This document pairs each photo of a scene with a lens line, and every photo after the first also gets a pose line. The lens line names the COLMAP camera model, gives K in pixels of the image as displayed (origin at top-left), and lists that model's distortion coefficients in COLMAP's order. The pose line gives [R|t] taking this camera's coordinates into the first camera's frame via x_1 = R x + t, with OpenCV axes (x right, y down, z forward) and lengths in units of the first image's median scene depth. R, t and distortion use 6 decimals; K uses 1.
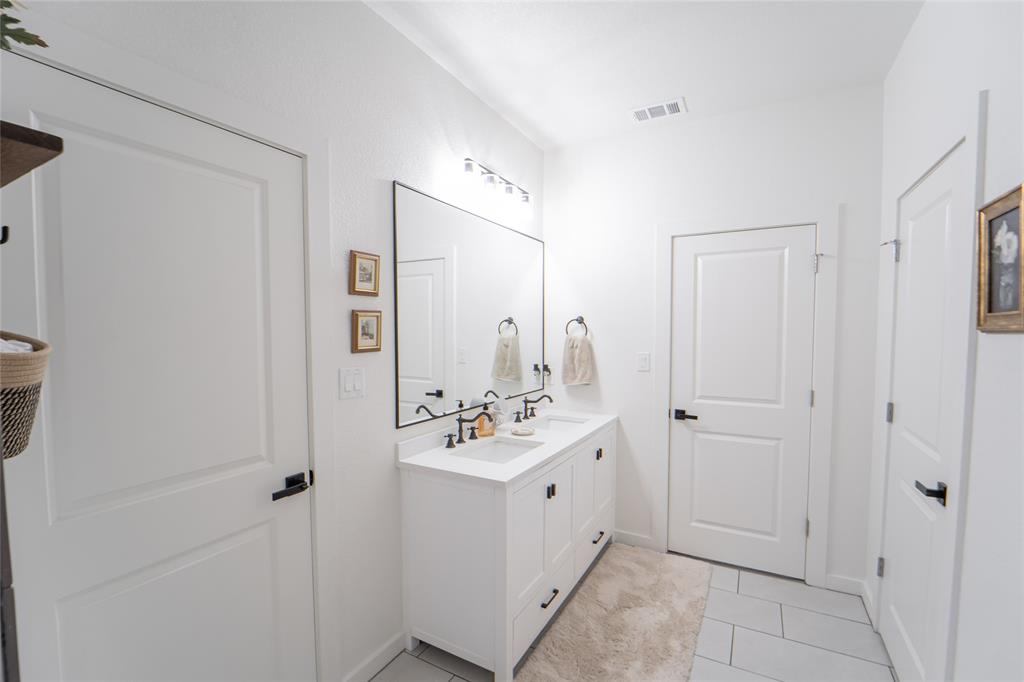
lens RADIAL K [[415.8, 0, 512.4], [0, 415.8, 351.6], [0, 0, 1]] dist [-0.024738, -0.000193]
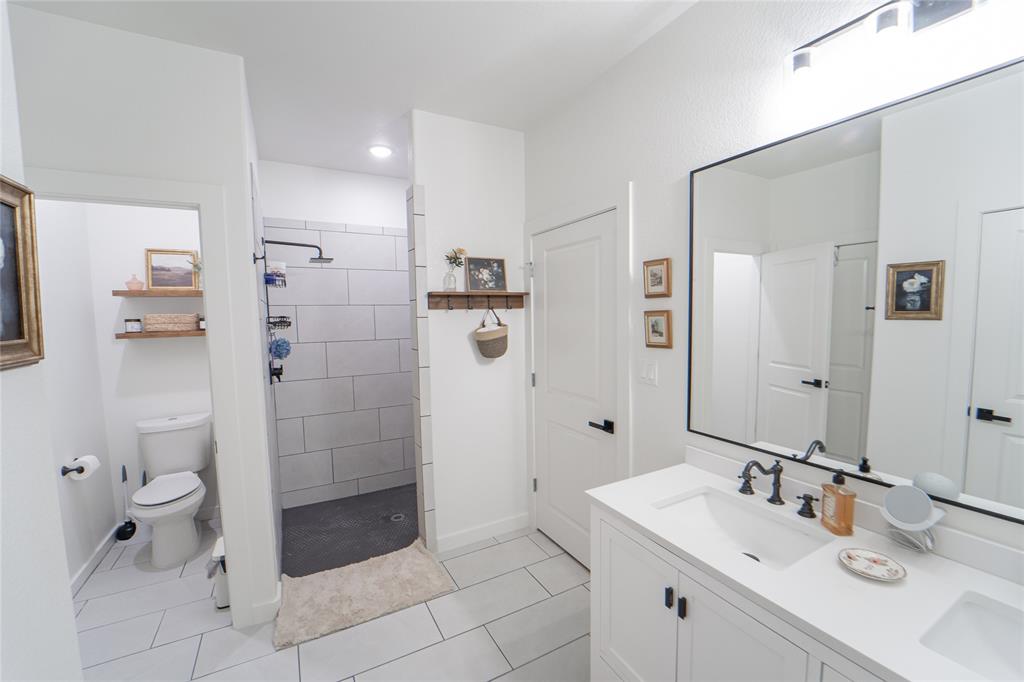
lens RADIAL K [[415.8, 0, 512.4], [0, 415.8, 351.6], [0, 0, 1]] dist [-0.024738, -0.000193]
pose [[-0.537624, 0.084350, -0.838955, 0.803605], [-0.015984, 0.993785, 0.110160, -0.105758], [0.843033, 0.072635, -0.532935, 1.260362]]
